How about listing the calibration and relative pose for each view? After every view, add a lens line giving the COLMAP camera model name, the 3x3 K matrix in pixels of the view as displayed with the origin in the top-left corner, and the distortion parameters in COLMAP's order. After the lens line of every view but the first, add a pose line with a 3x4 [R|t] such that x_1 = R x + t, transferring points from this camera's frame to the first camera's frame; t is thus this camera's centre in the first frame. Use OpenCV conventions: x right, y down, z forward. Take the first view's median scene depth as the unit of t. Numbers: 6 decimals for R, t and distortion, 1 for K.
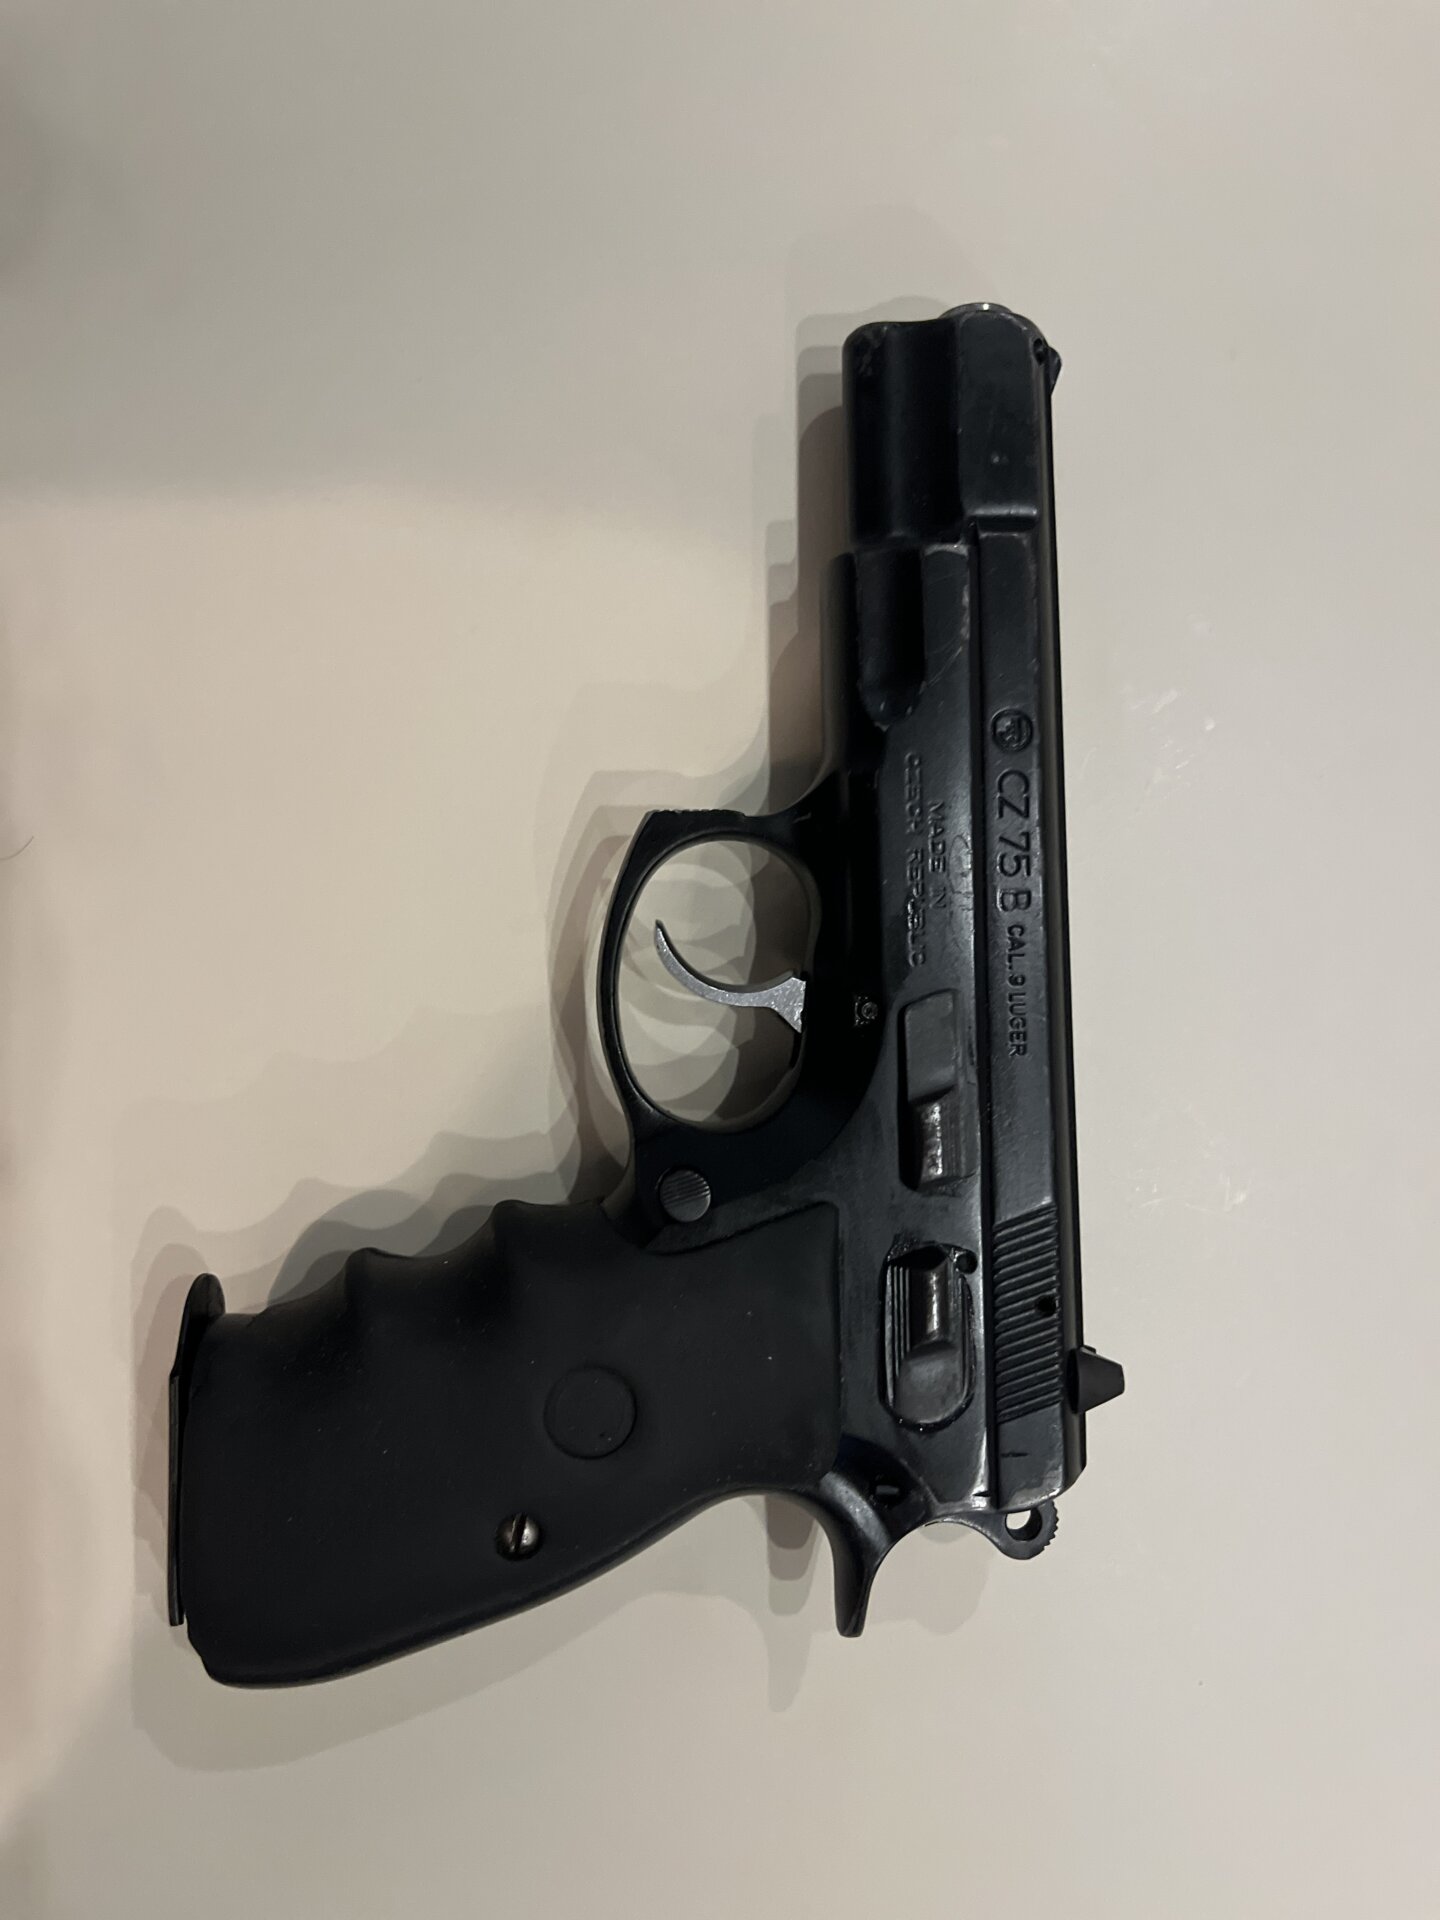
lens RADIAL K [[1476.0, 0, 719.3], [0, 1476.0, 958.2], [0, 0, 1]] dist [-0.003452, -0.021810]
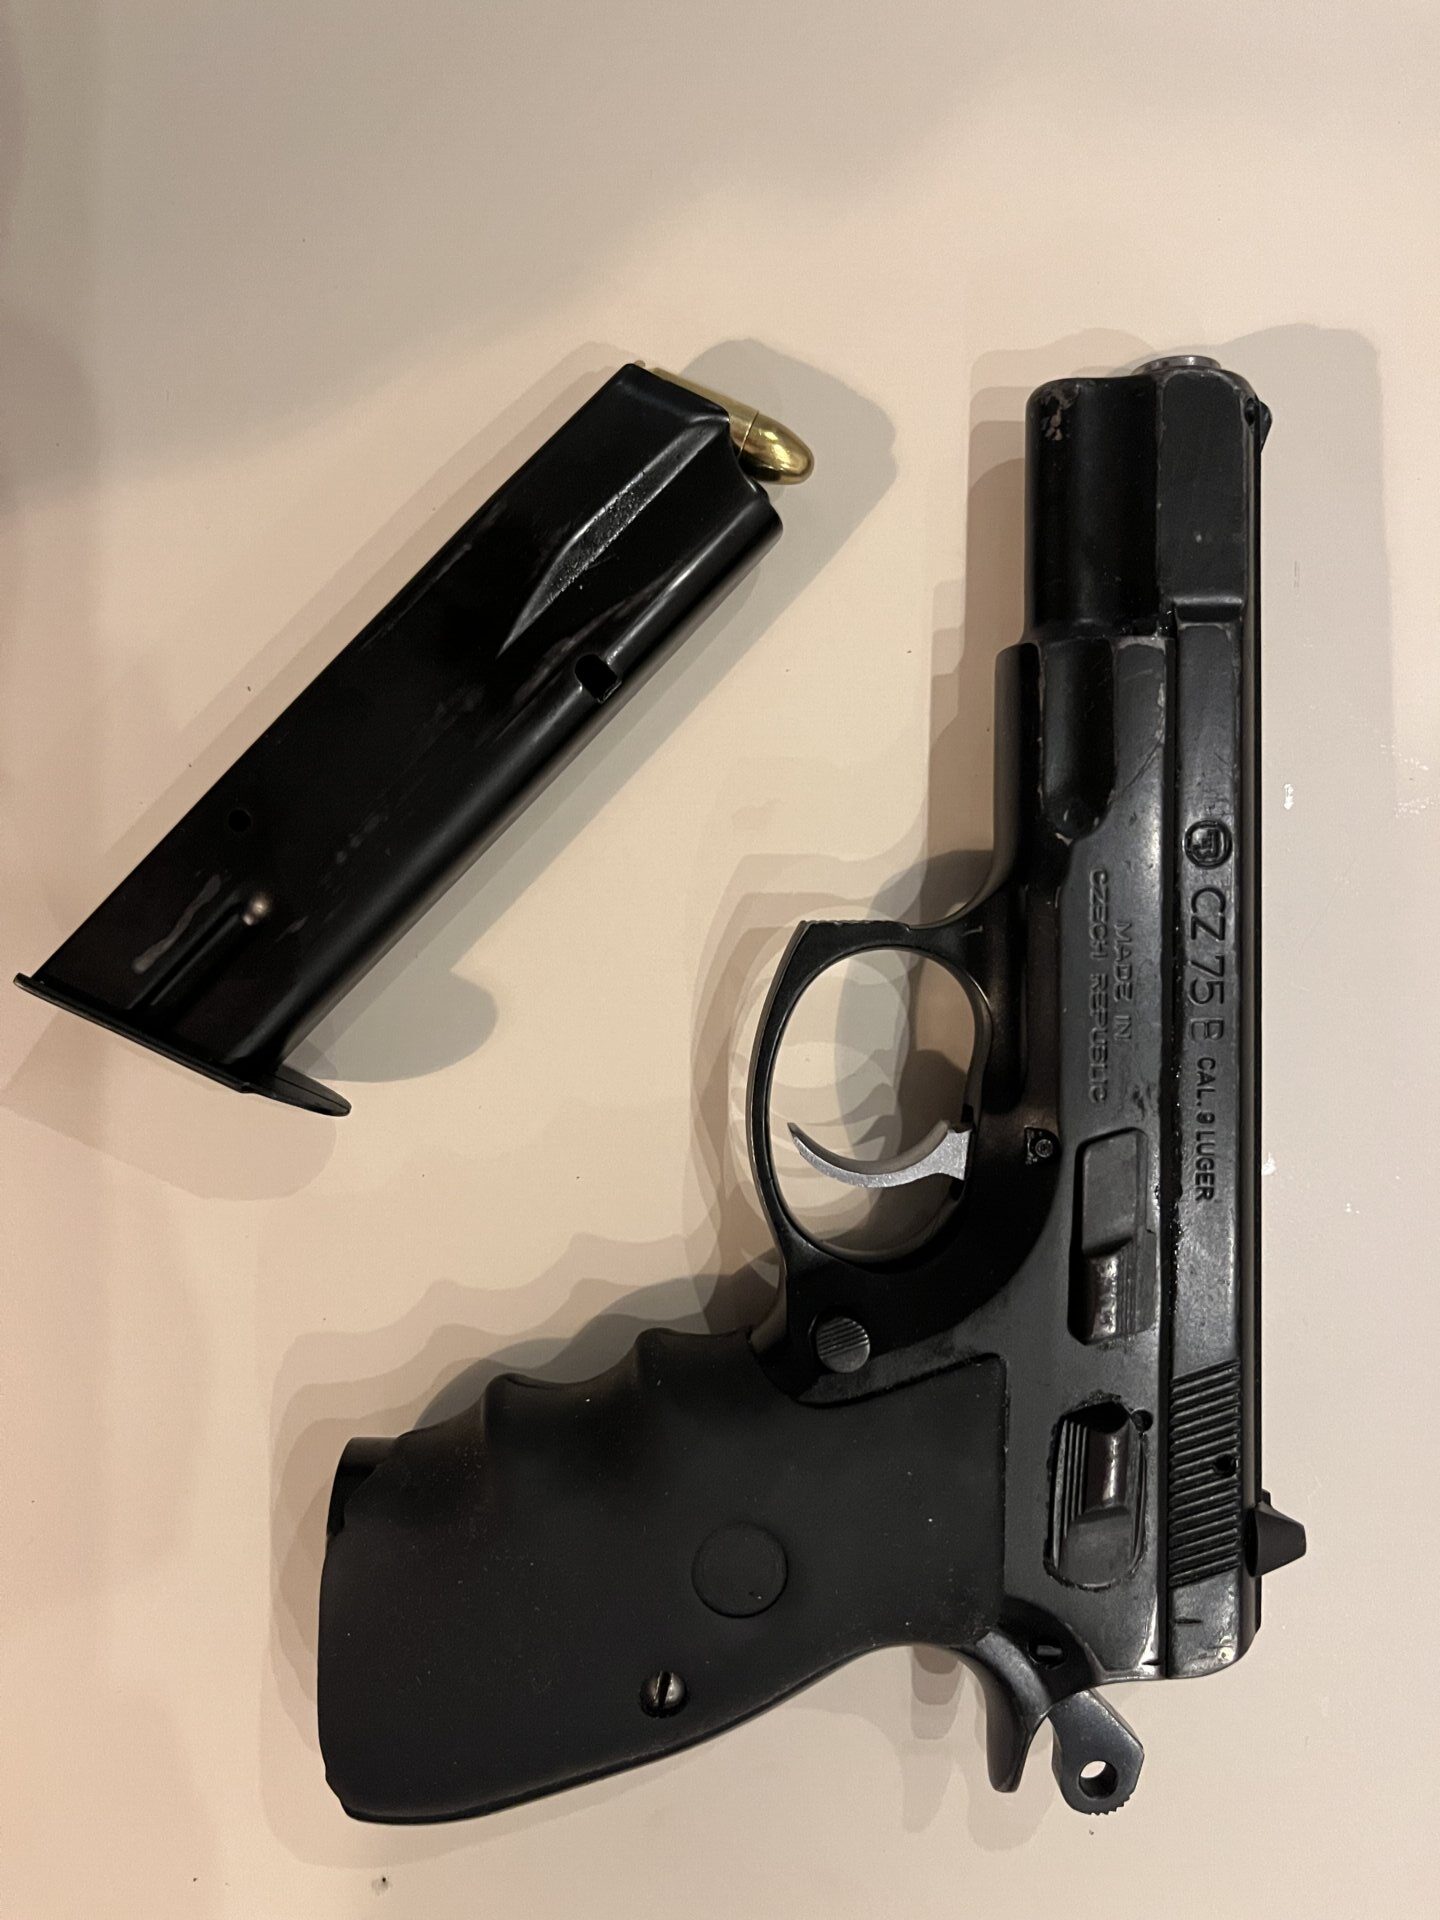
lens RADIAL K [[1476.0, 0, 718.7], [0, 1476.0, 953.3], [0, 0, 1]] dist [-0.003452, -0.021810]
pose [[0.998090, 0.016326, -0.059587, -0.048150], [-0.012393, 0.997756, 0.065794, -0.144425], [0.060527, -0.064930, 0.996053, 0.072498]]
